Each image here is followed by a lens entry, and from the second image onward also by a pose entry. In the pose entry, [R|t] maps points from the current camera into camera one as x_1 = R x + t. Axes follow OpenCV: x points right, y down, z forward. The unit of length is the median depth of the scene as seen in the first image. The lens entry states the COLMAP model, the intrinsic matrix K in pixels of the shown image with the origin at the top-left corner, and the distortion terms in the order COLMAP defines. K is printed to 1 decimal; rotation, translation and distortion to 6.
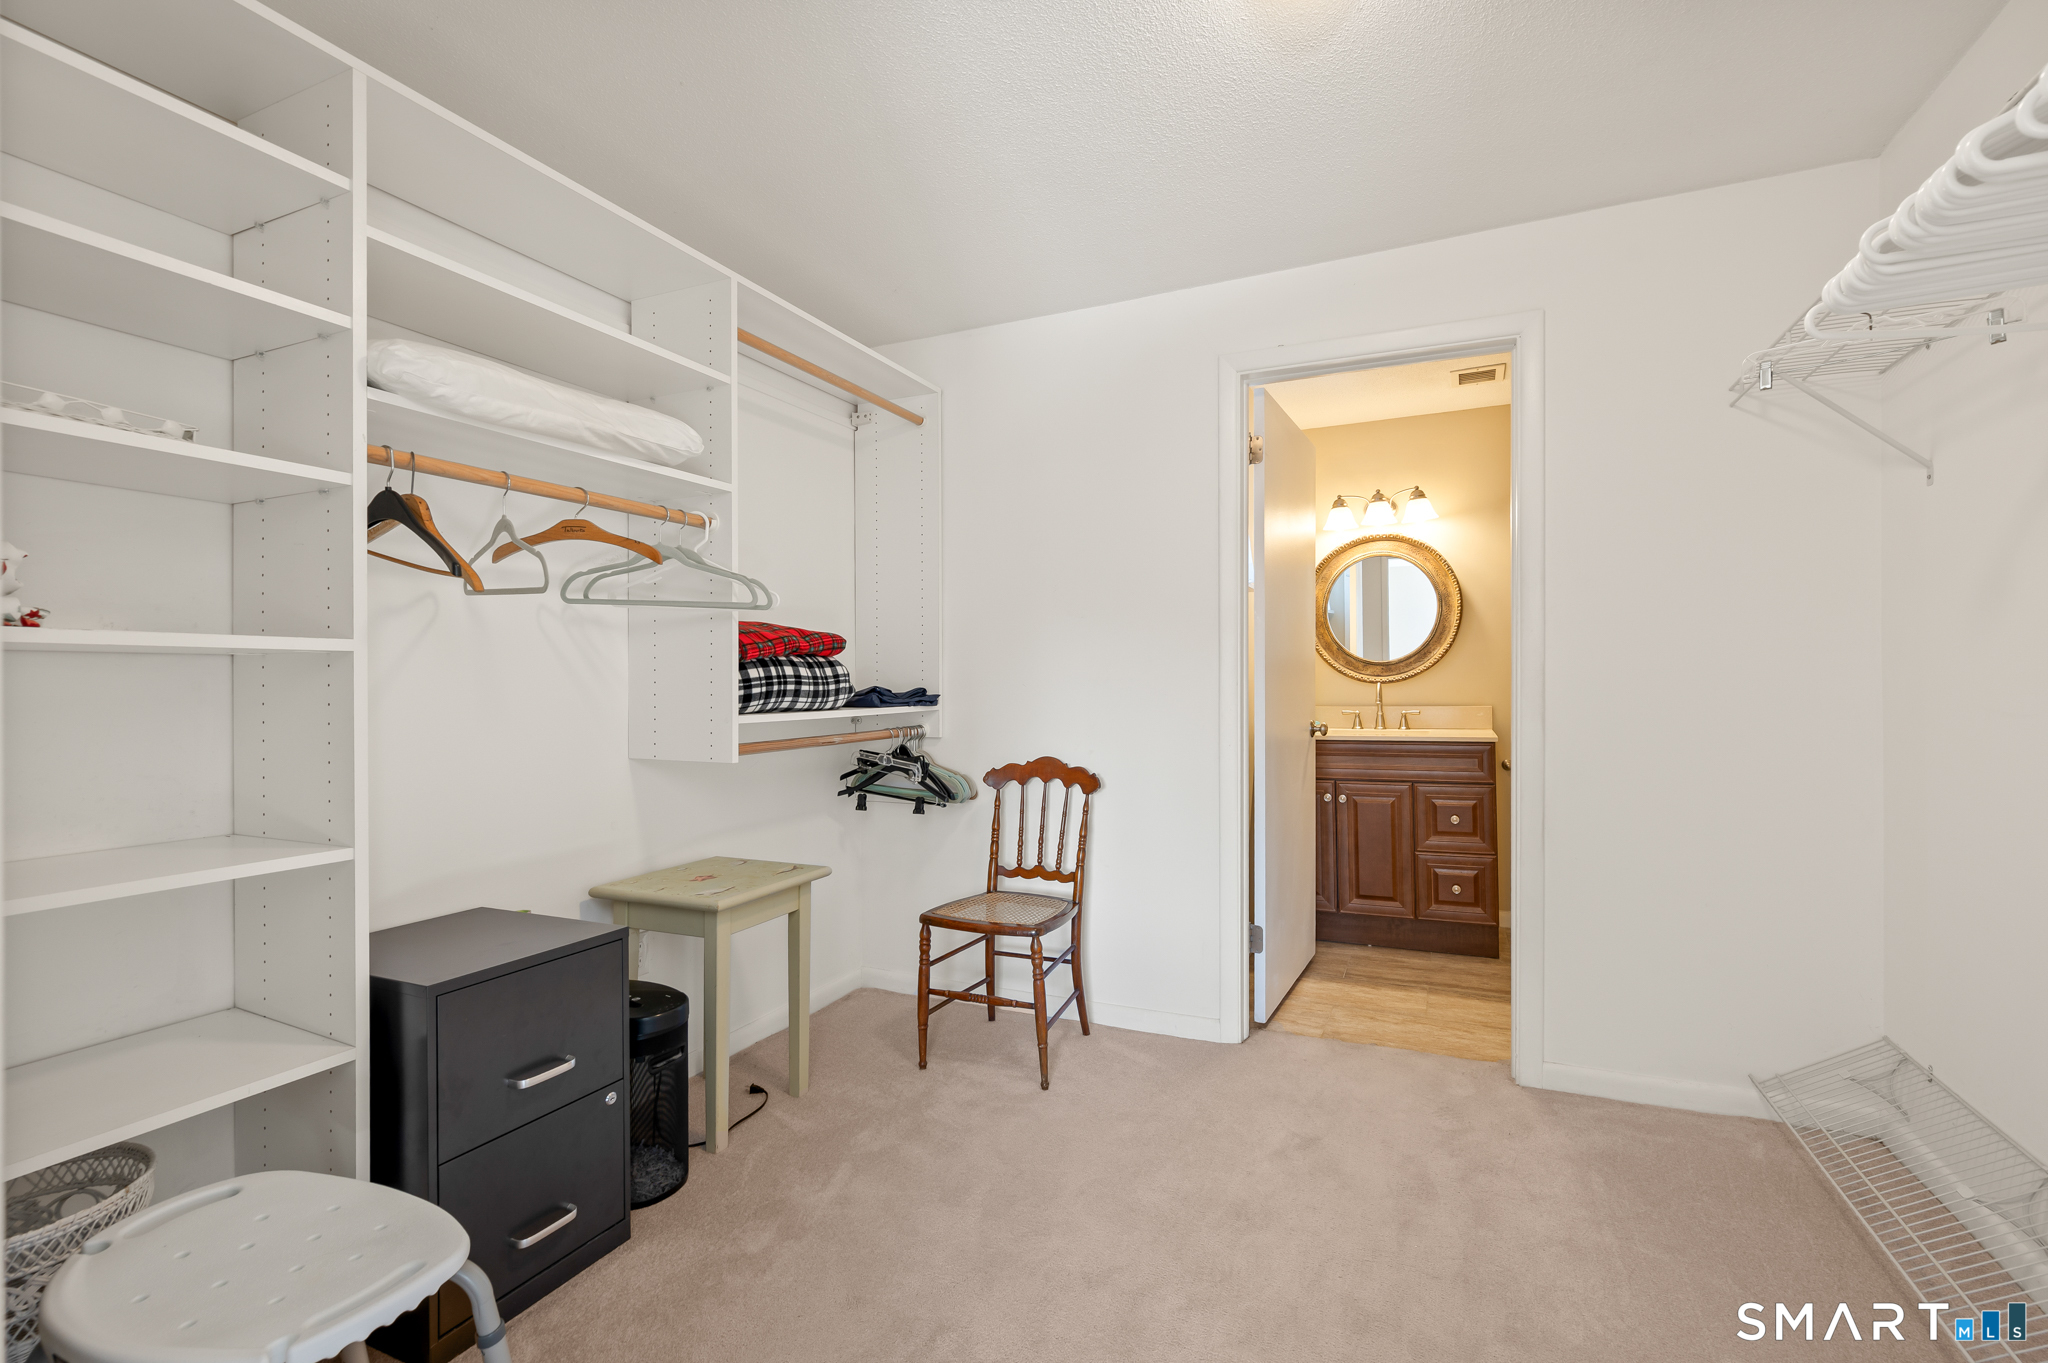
lens RADIAL K [[841.3, 0, 1113.9], [0, 841.3, 675.7], [0, 0, 1]] dist [0.001345, 0.000106]
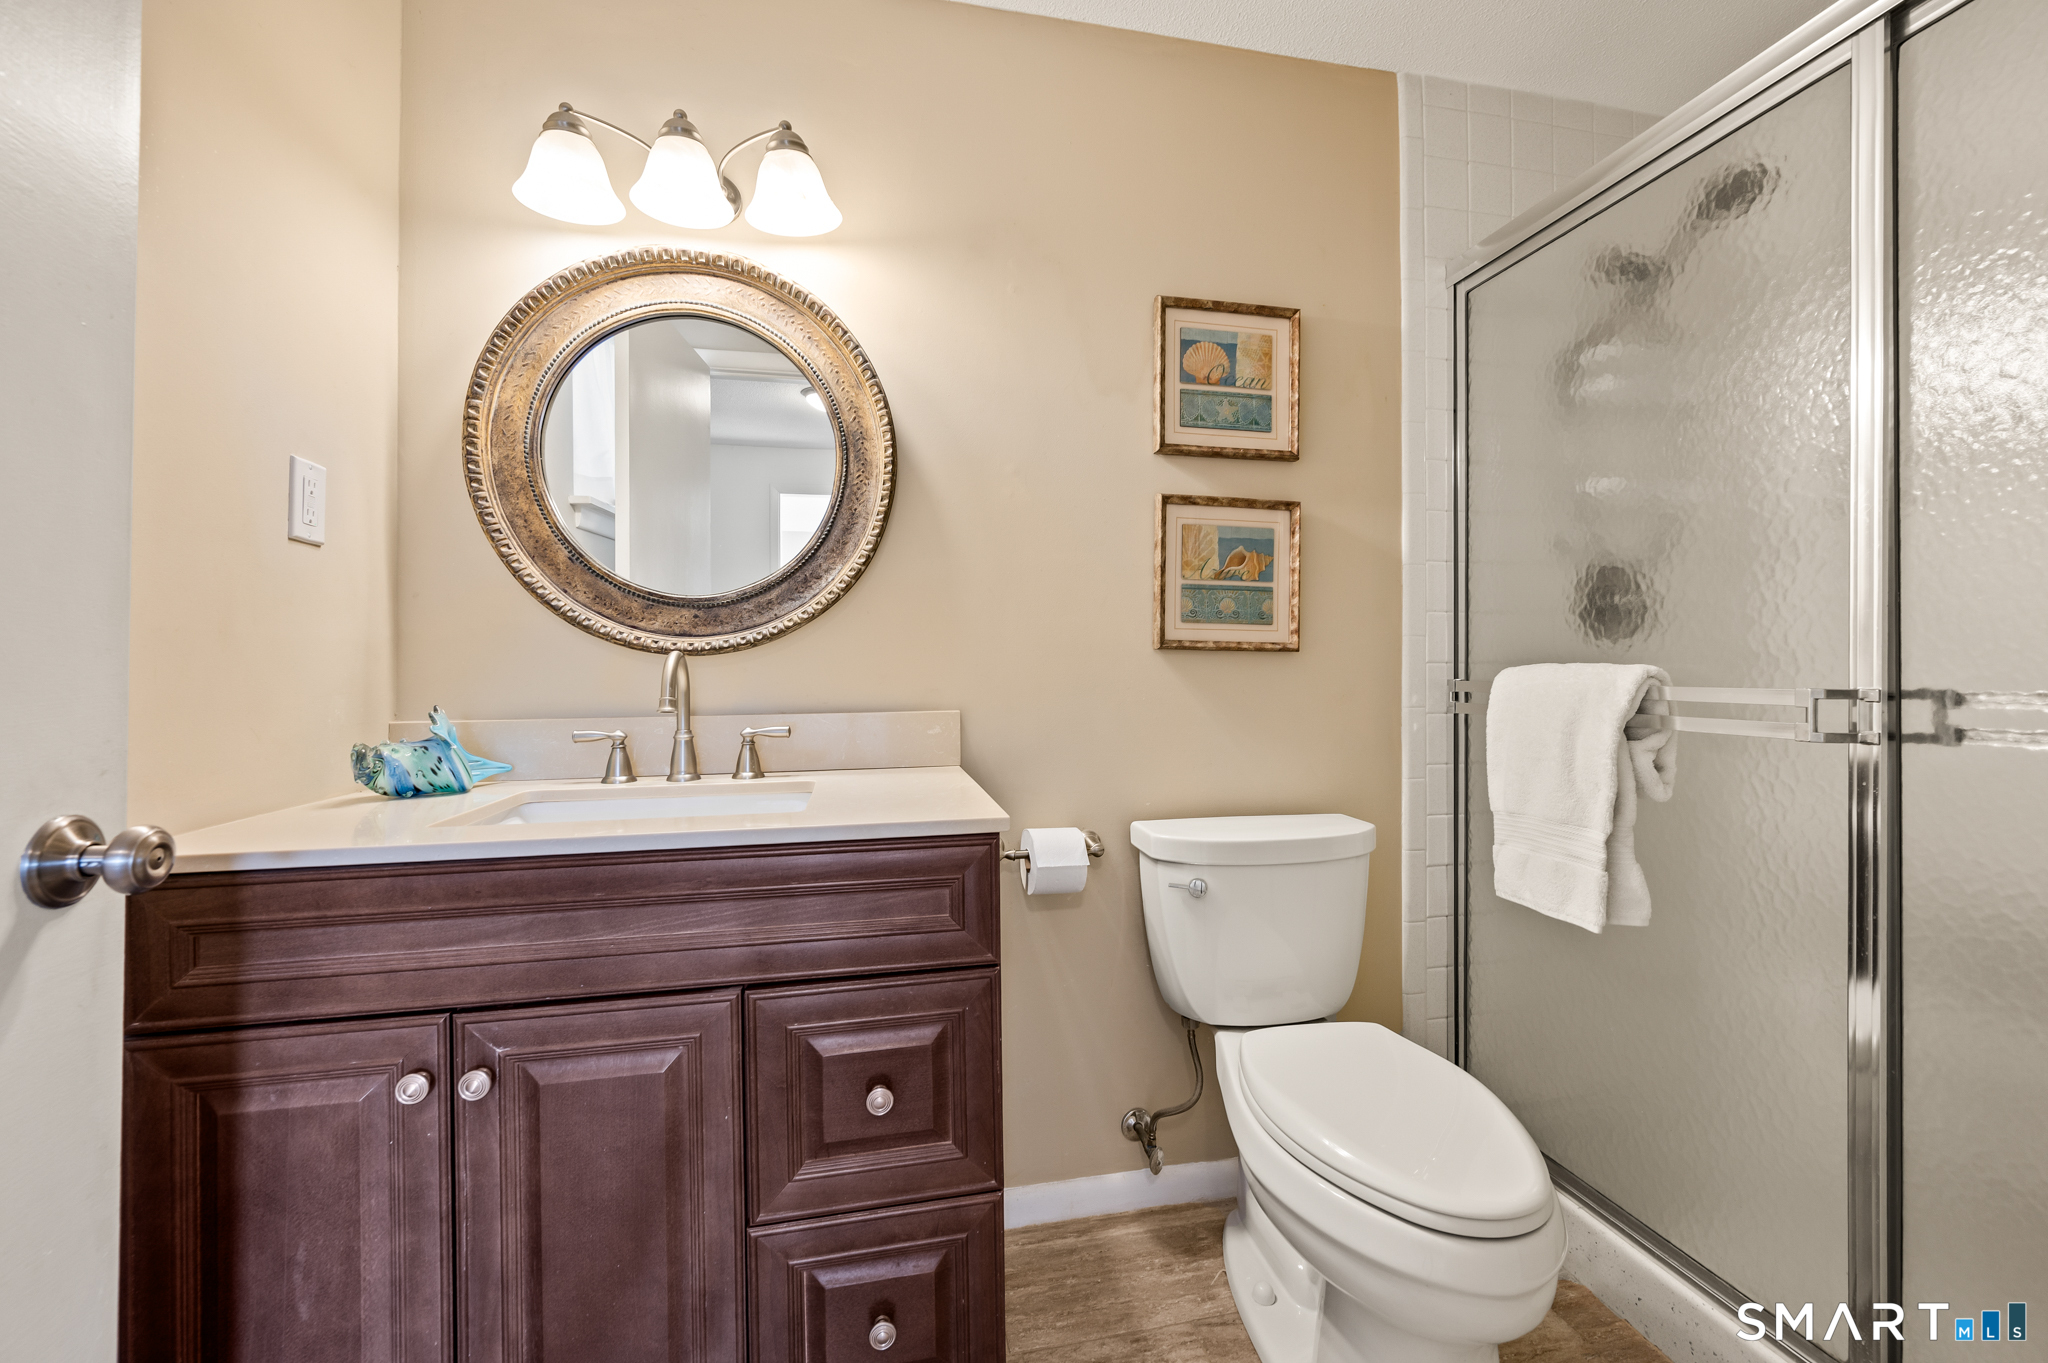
lens RADIAL K [[814.5, 0, 1035.5], [0, 814.5, 689.6], [0, 0, 1]] dist [0.000078, 0.000142]
pose [[0.830270, -0.005961, 0.557330, 0.251119], [-0.014285, 0.999387, 0.031970, 0.011060], [-0.557178, -0.034505, 0.829676, 0.634109]]
